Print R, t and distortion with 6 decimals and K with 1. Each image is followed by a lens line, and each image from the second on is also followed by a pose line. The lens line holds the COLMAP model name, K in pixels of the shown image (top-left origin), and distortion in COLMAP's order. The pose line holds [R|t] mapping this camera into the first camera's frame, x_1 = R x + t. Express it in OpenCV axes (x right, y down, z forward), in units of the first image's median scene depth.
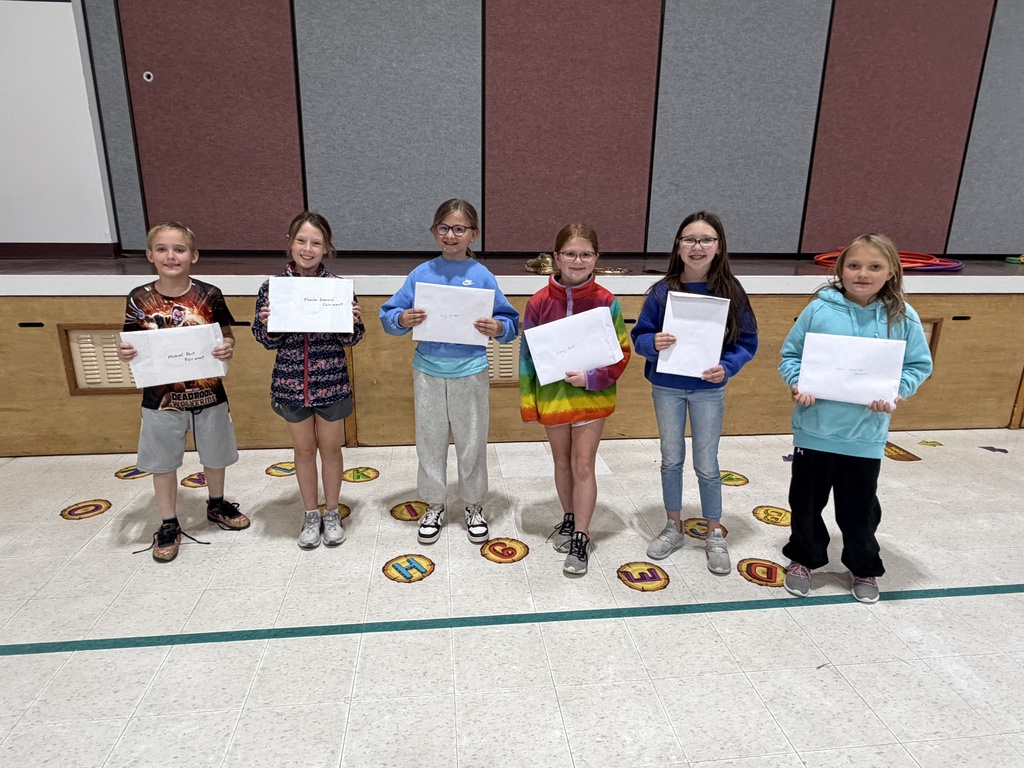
lens RADIAL K [[621.7, 0, 511.4], [0, 621.7, 386.5], [0, 0, 1]] dist [0.000040, -0.000778]
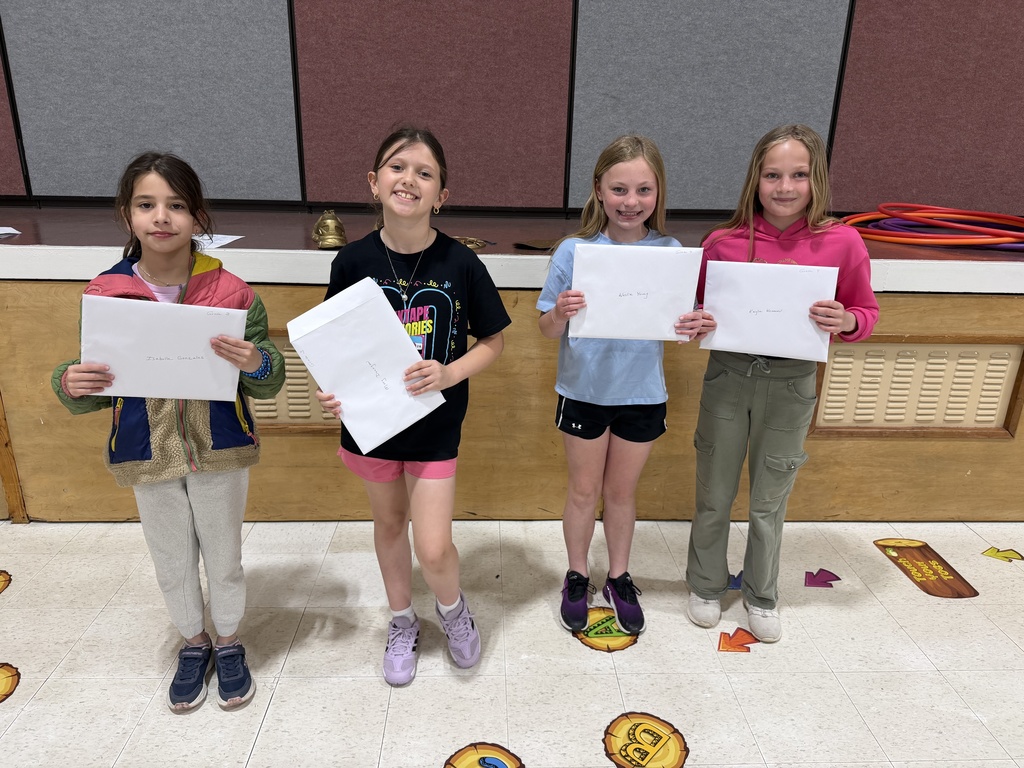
lens RADIAL K [[718.9, 0, 512.2], [0, 718.9, 383.1], [0, 0, 1]] dist [0.004552, -0.007310]
pose [[0.997221, 0.034279, -0.066145, 0.230108], [-0.030870, 0.998176, 0.051887, -0.078004], [0.067803, -0.049701, 0.996460, 0.278106]]
